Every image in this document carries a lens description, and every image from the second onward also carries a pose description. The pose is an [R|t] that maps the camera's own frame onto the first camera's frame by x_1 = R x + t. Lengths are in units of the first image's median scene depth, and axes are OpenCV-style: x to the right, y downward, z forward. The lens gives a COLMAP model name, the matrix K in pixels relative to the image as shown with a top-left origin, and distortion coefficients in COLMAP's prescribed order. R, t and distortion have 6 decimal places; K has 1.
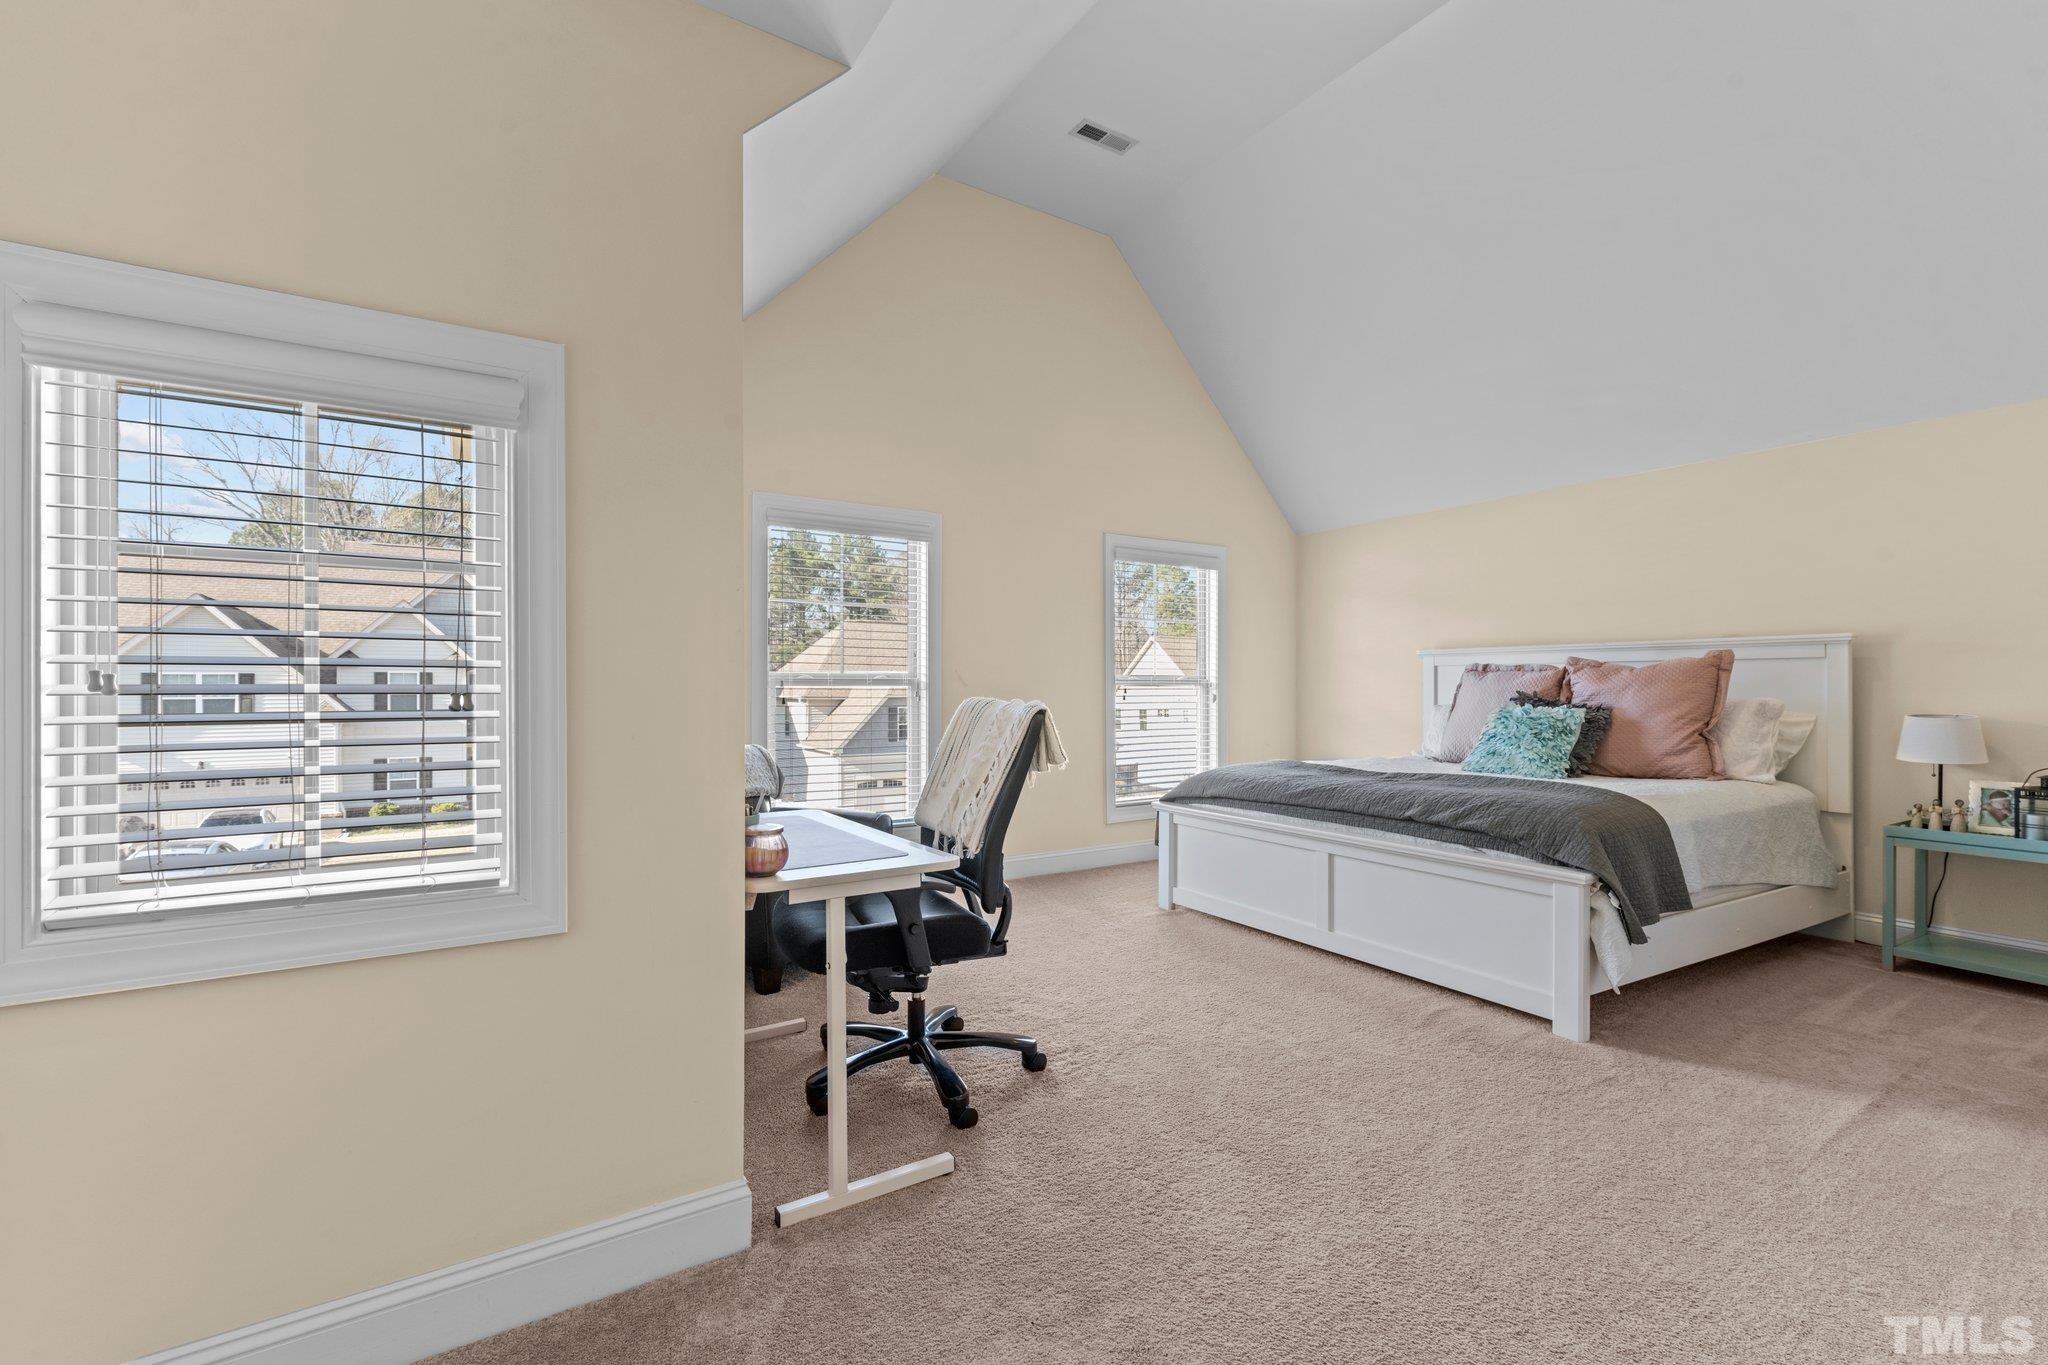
lens RADIAL K [[874.8, 0, 1017.3], [0, 874.8, 676.2], [0, 0, 1]] dist [0.001524, -0.000652]
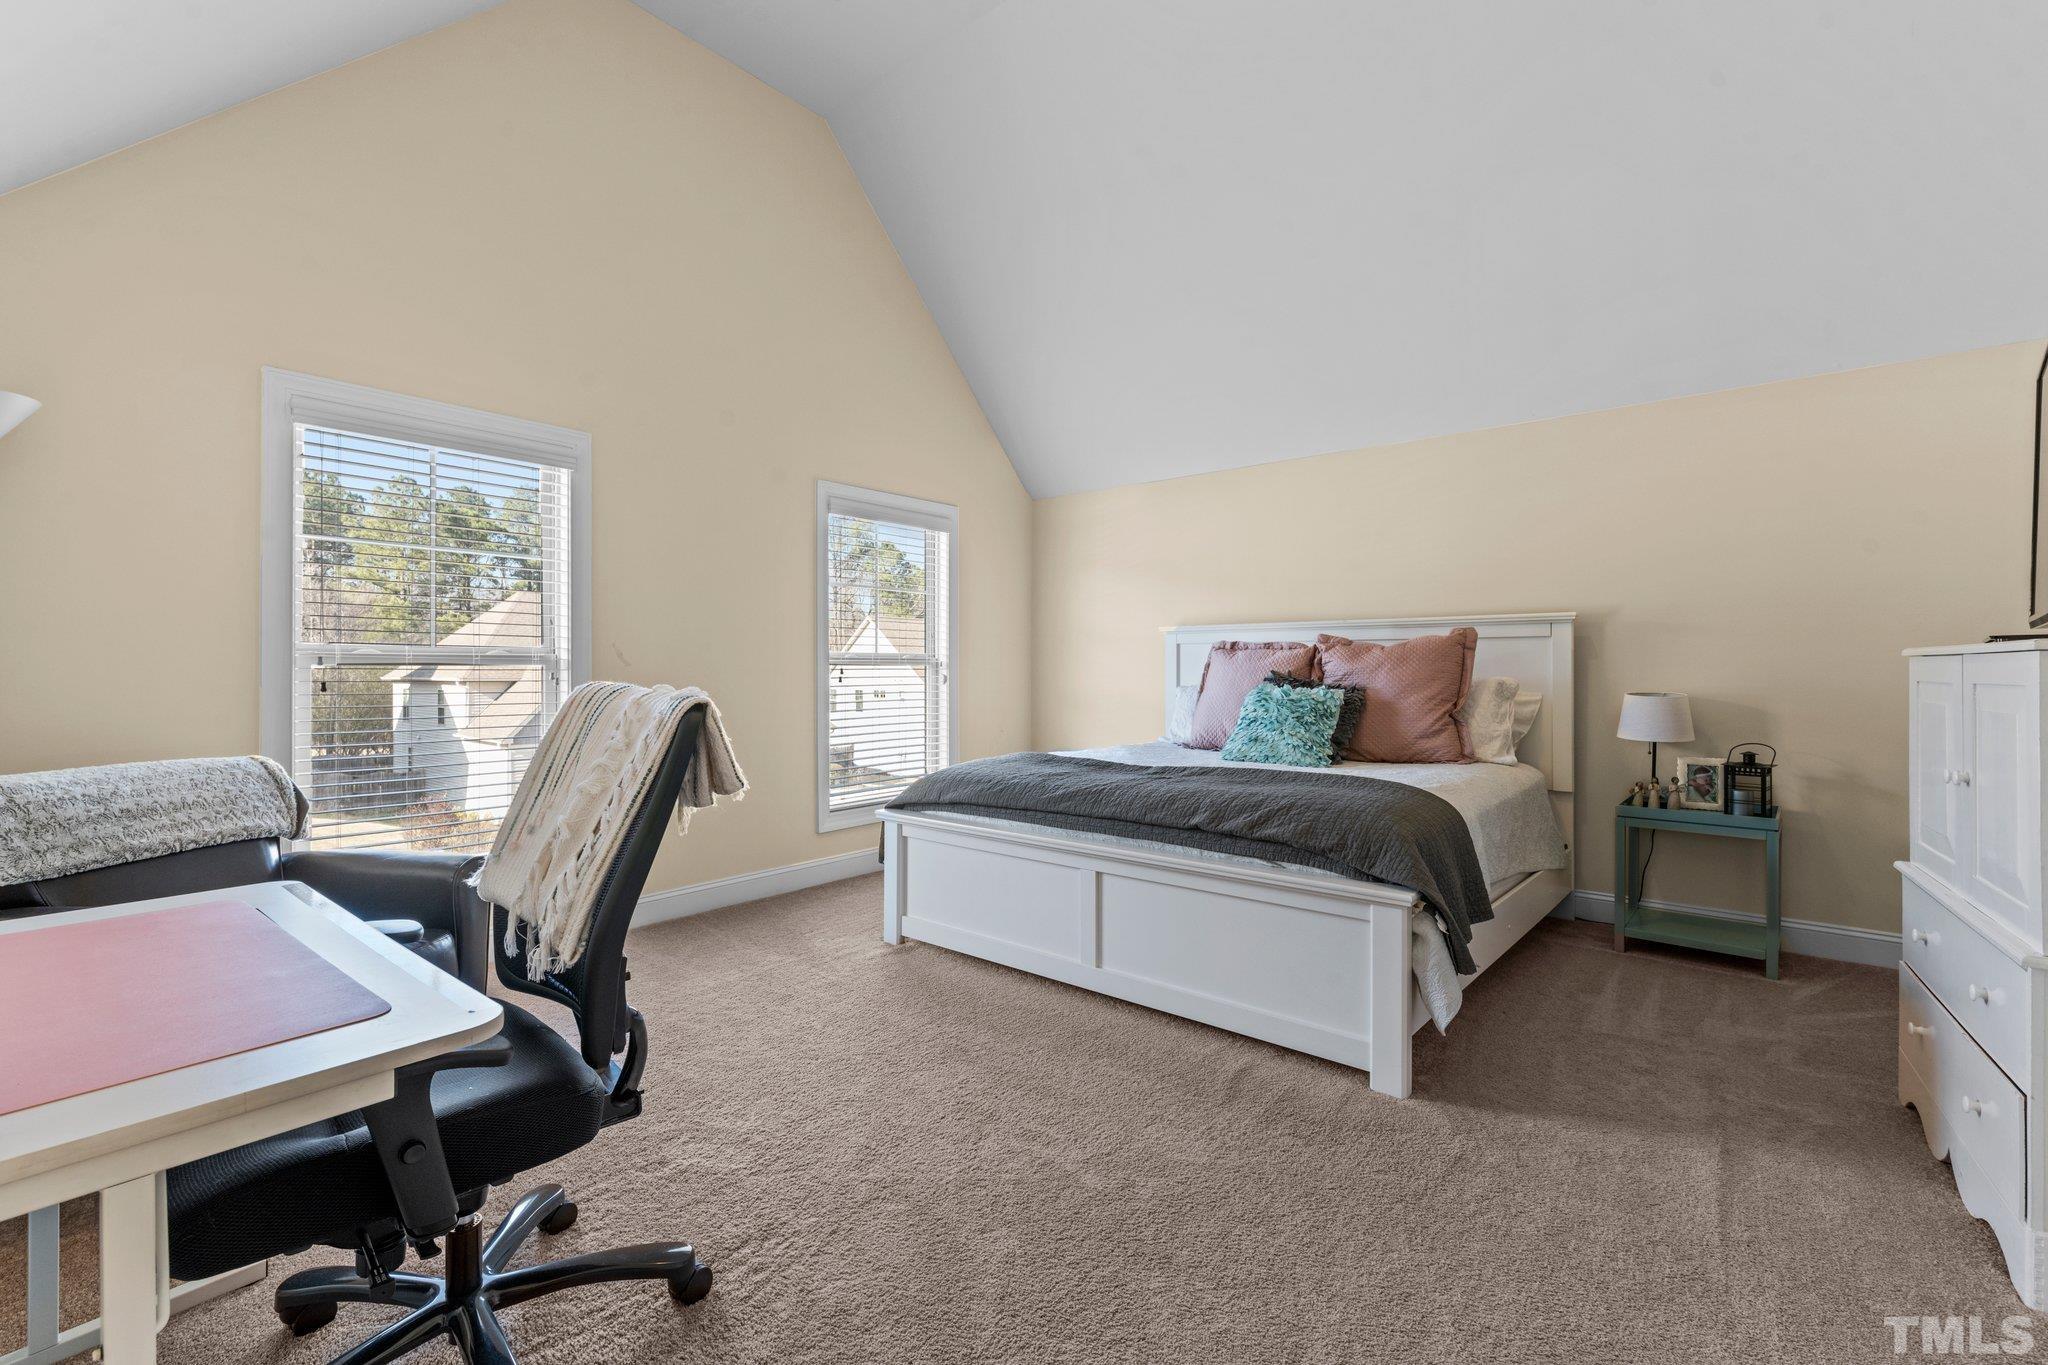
lens RADIAL K [[874.8, 0, 1017.3], [0, 874.8, 676.2], [0, 0, 1]] dist [0.001524, -0.000652]
pose [[0.948700, -0.003771, 0.316155, 0.031739], [-0.003417, 0.999748, 0.022179, 0.004186], [-0.316160, -0.022121, 0.948448, 0.262693]]
